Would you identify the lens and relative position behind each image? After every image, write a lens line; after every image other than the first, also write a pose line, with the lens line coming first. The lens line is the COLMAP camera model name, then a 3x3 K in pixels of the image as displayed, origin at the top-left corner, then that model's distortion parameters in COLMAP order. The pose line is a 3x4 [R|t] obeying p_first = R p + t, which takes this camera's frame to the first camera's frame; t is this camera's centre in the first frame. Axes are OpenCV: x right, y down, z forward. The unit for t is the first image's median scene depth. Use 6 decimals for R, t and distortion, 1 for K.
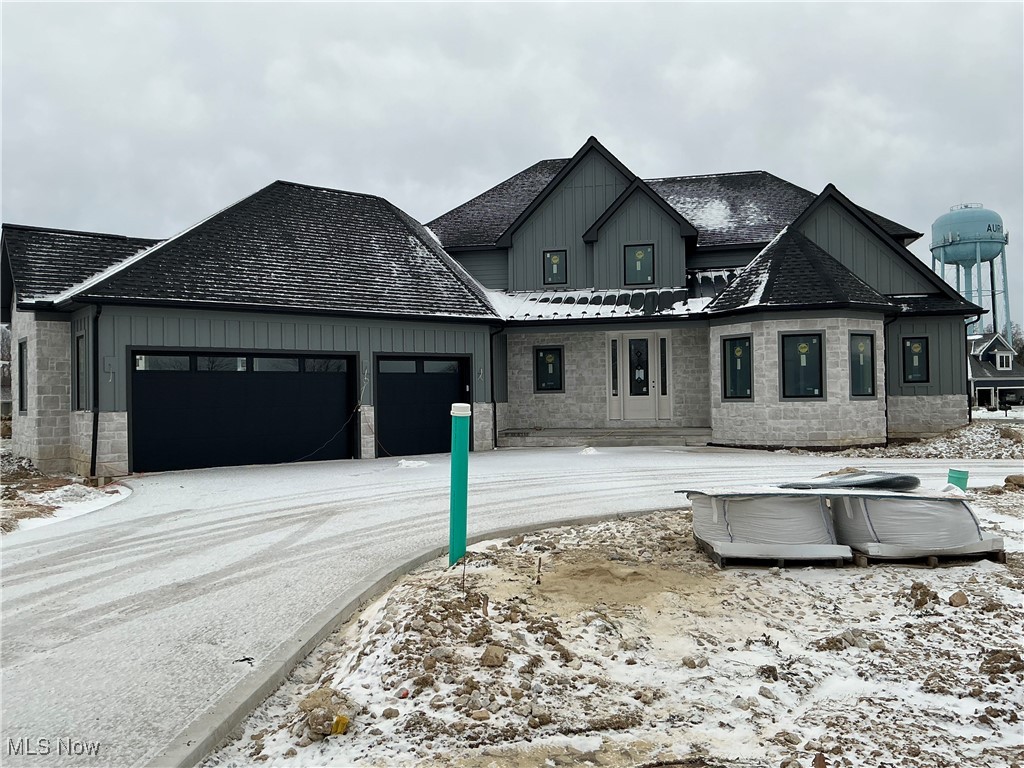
lens RADIAL K [[842.5, 0, 512.0], [0, 842.5, 384.0], [0, 0, 1]] dist [0.111001, -0.224713]
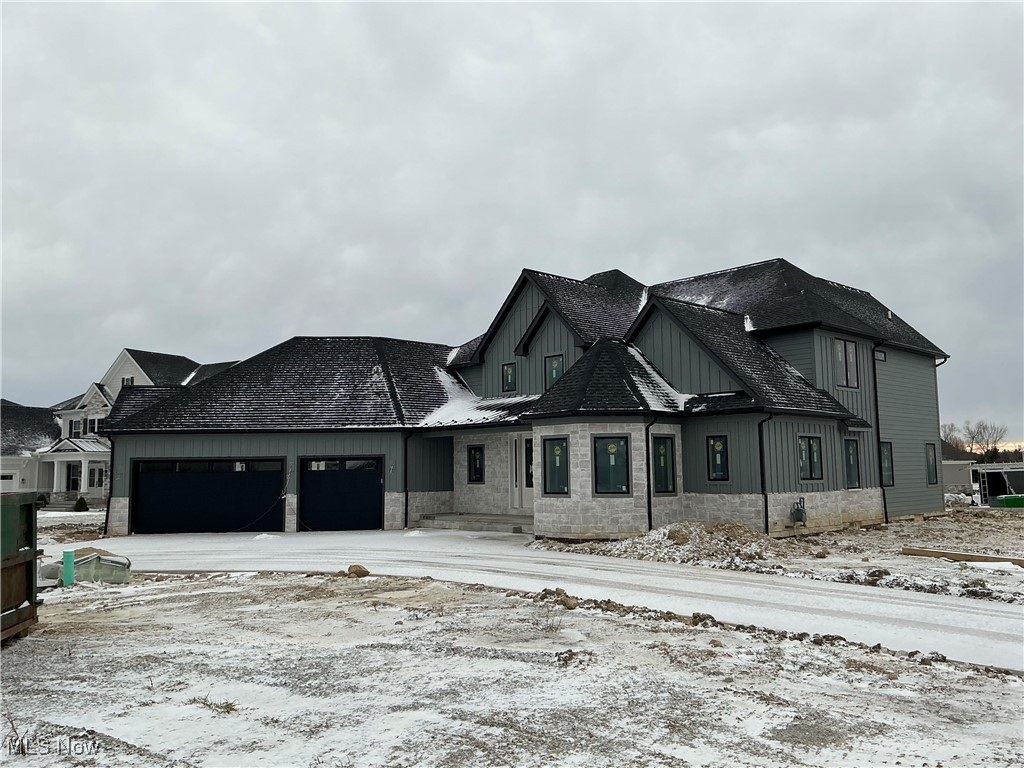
lens RADIAL K [[842.5, 0, 512.0], [0, 842.5, 384.0], [0, 0, 1]] dist [0.111001, -0.224713]
pose [[0.817455, -0.053608, -0.573492, 0.879289], [0.005895, 0.996386, -0.084736, -0.032825], [0.575962, 0.065887, 0.814817, 0.034772]]
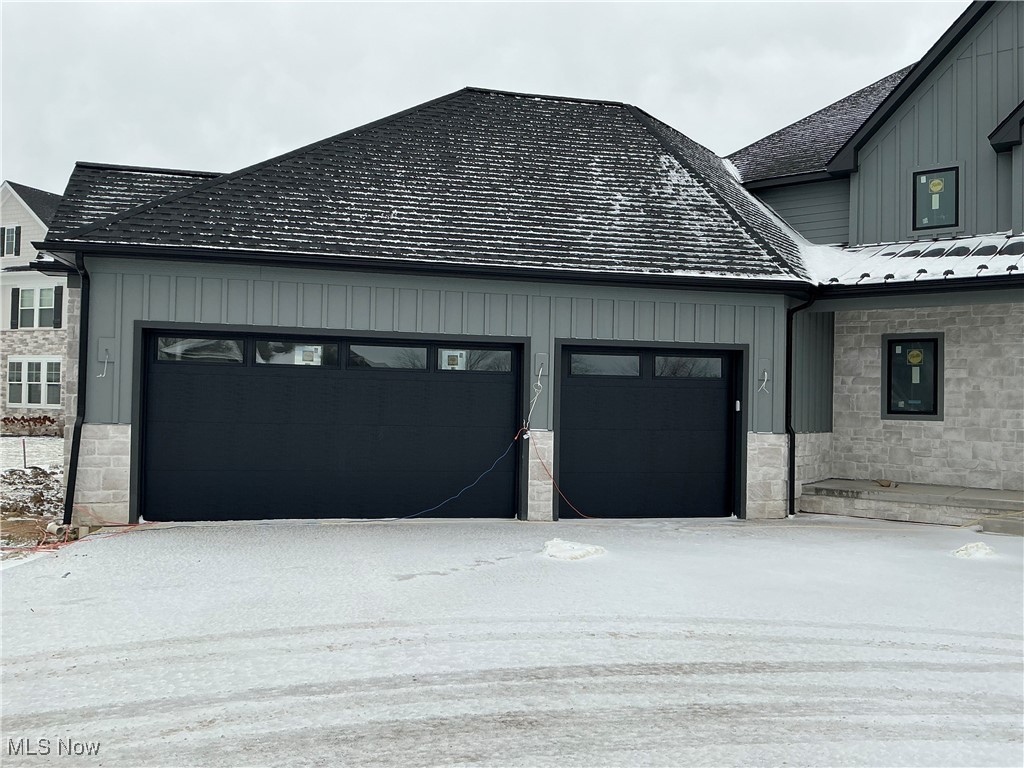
lens RADIAL K [[842.5, 0, 512.0], [0, 842.5, 384.0], [0, 0, 1]] dist [0.111001, -0.224713]
pose [[0.896088, 0.025374, -0.443152, 0.063243], [-0.029656, 0.999556, -0.002736, -0.003564], [0.442886, 0.015594, 0.896442, 0.425559]]
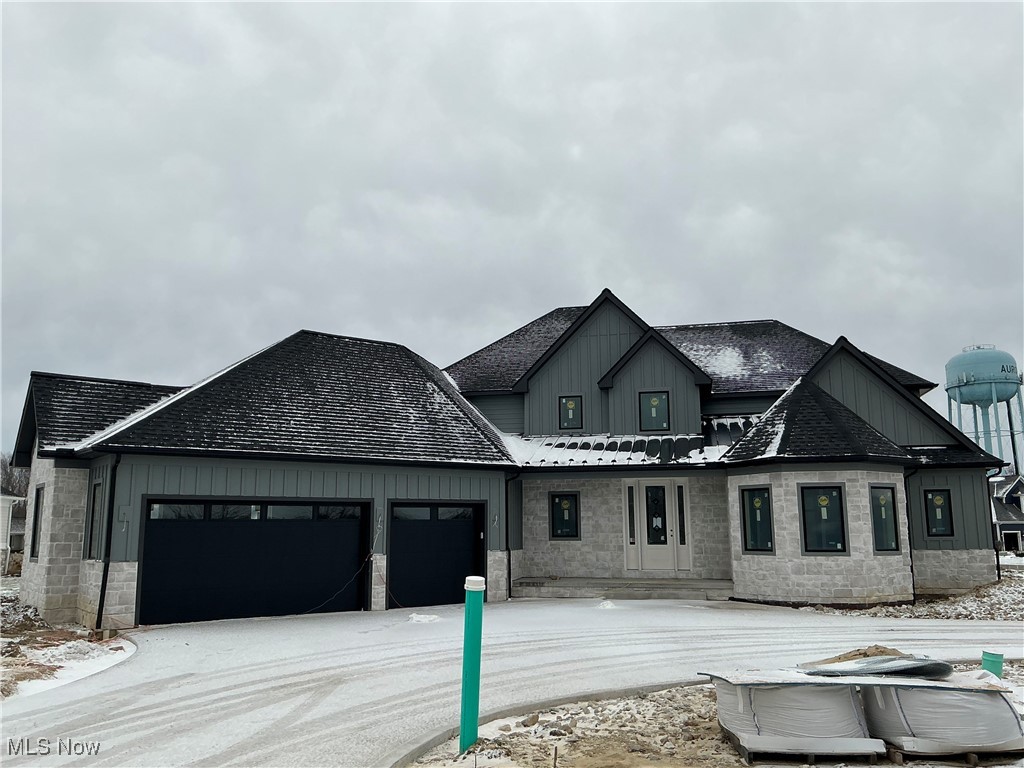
lens RADIAL K [[842.5, 0, 512.0], [0, 842.5, 384.0], [0, 0, 1]] dist [0.111001, -0.224713]
pose [[0.999789, 0.008156, -0.018865, -0.000424], [-0.011007, 0.987642, -0.156341, -0.016054], [0.017357, 0.156515, 0.987523, -0.001105]]
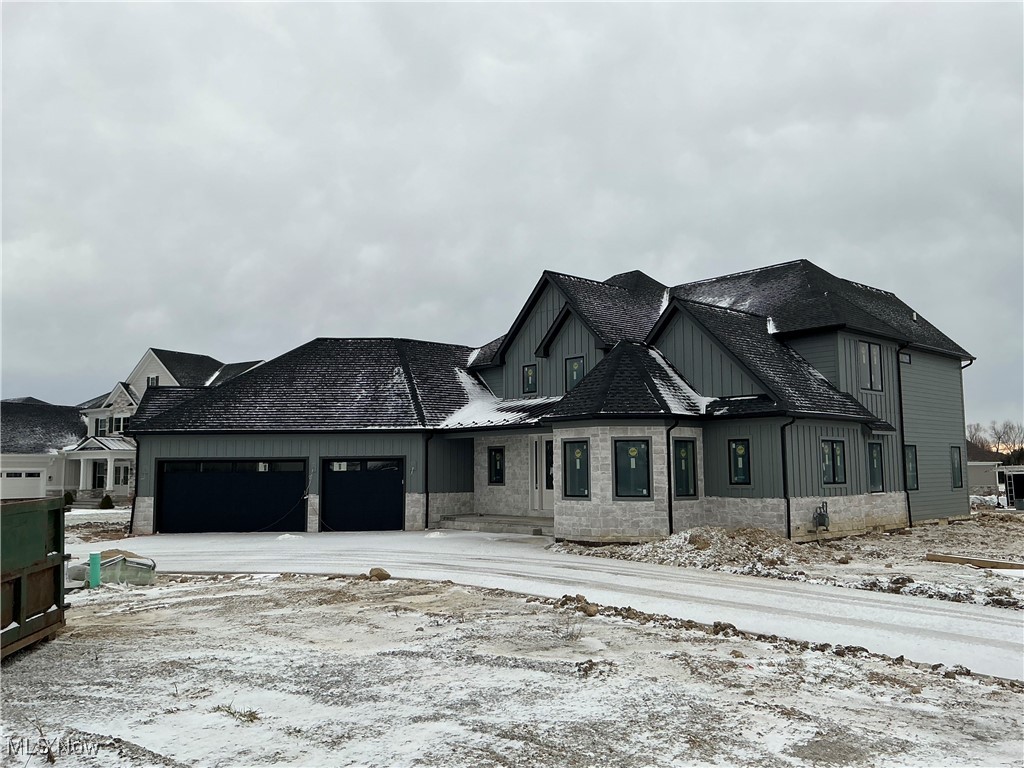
lens RADIAL K [[842.5, 0, 512.0], [0, 842.5, 384.0], [0, 0, 1]] dist [0.111001, -0.224713]
pose [[0.803461, -0.050404, -0.593220, 0.880135], [0.001596, 0.996588, -0.082516, -0.038509], [0.595356, 0.065351, 0.800800, 0.033369]]
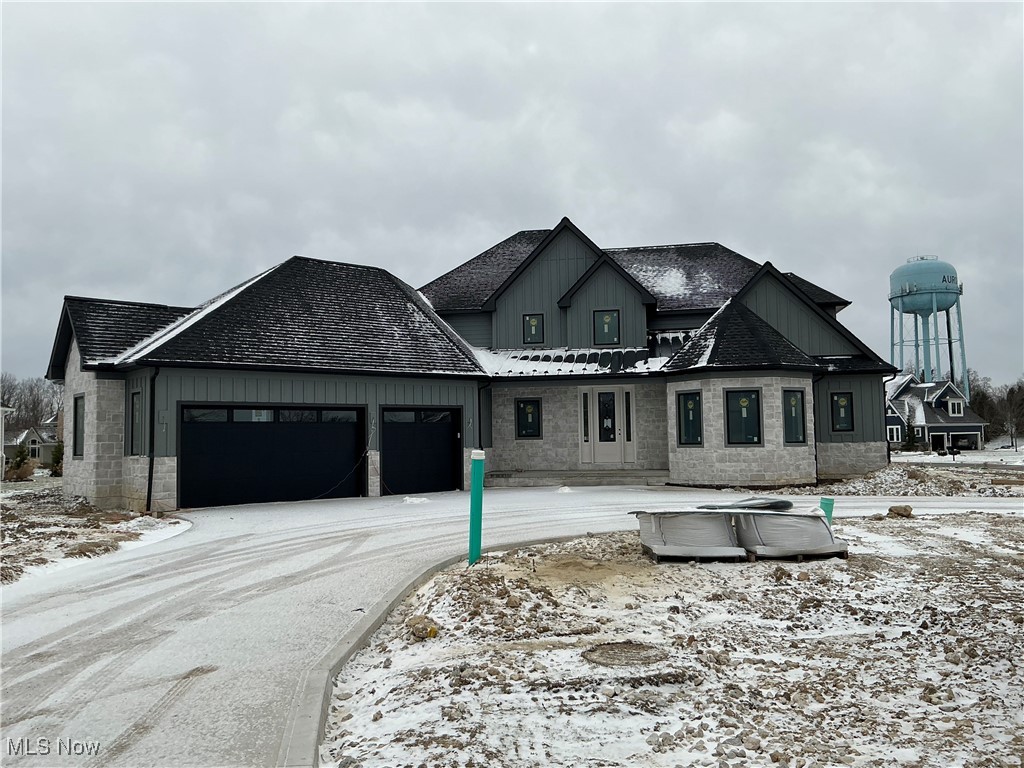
lens RADIAL K [[842.5, 0, 512.0], [0, 842.5, 384.0], [0, 0, 1]] dist [0.111001, -0.224713]
pose [[0.999458, 0.002558, 0.032835, -0.018026], [-0.000854, 0.998657, -0.051803, -0.005561], [-0.032923, 0.051747, 0.998117, -0.156884]]
